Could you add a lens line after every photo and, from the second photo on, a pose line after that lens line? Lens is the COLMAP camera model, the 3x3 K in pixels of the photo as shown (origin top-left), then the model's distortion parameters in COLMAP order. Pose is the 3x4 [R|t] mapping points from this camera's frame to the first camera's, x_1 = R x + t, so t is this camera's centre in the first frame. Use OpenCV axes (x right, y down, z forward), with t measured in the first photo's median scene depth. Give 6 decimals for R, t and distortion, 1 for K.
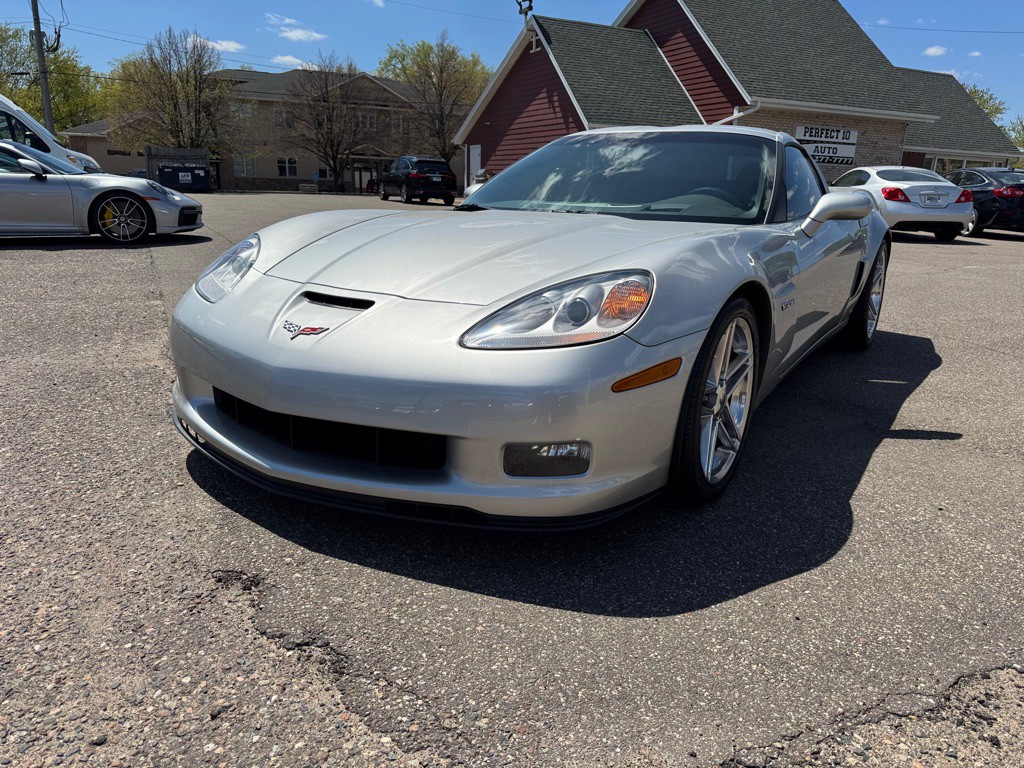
lens RADIAL K [[734.5, 0, 516.0], [0, 734.5, 386.3], [0, 0, 1]] dist [0.036851, -0.040571]
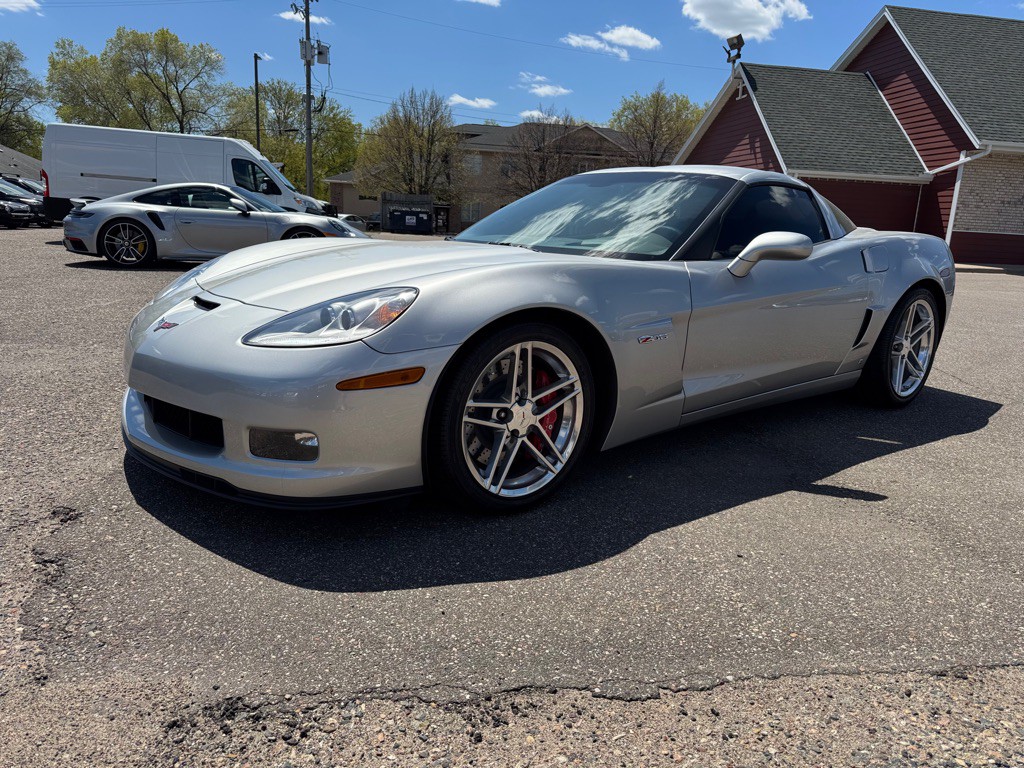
lens RADIAL K [[733.3, 0, 512.0], [0, 733.3, 384.0], [0, 0, 1]] dist [0.022179, -0.022277]
pose [[0.953987, 0.081640, -0.288519, 0.050283], [-0.098994, 0.994022, -0.046054, 0.001764], [0.283034, 0.072497, 0.956366, 0.000023]]
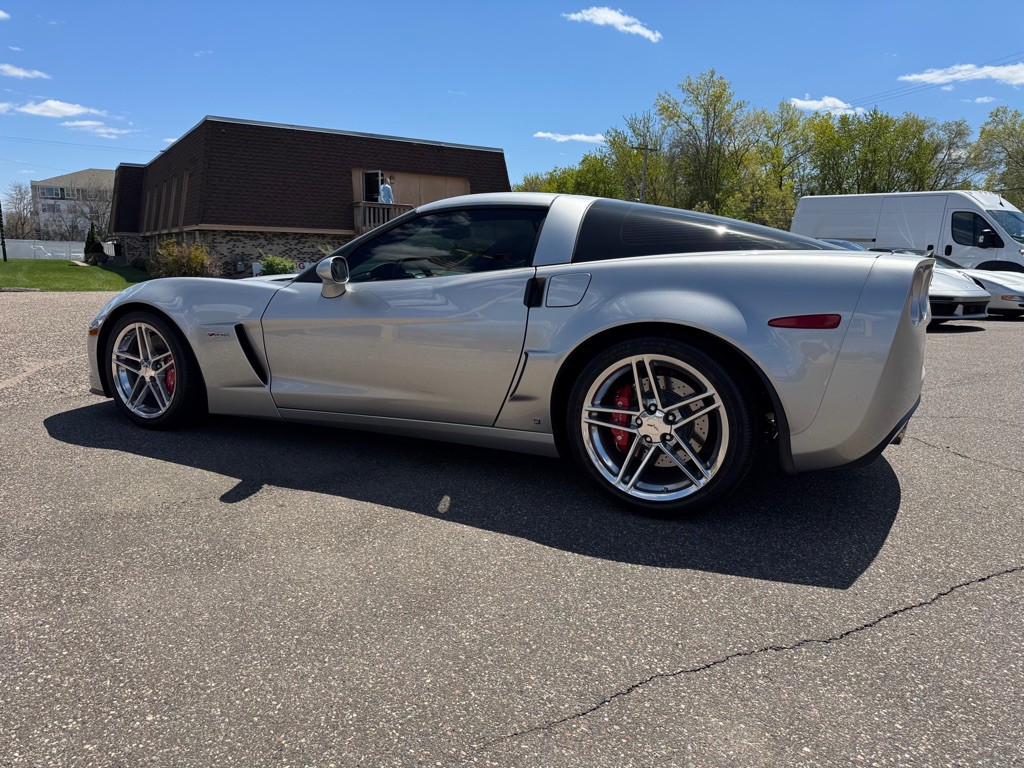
lens RADIAL K [[744.2, 0, 499.5], [0, 744.2, 381.0], [0, 0, 1]] dist [-0.002716, -0.007939]
pose [[0.093065, 0.138464, -0.985985, 0.188262], [-0.273925, 0.955629, 0.108346, -0.033776], [0.957238, 0.260003, 0.126864, 0.141518]]
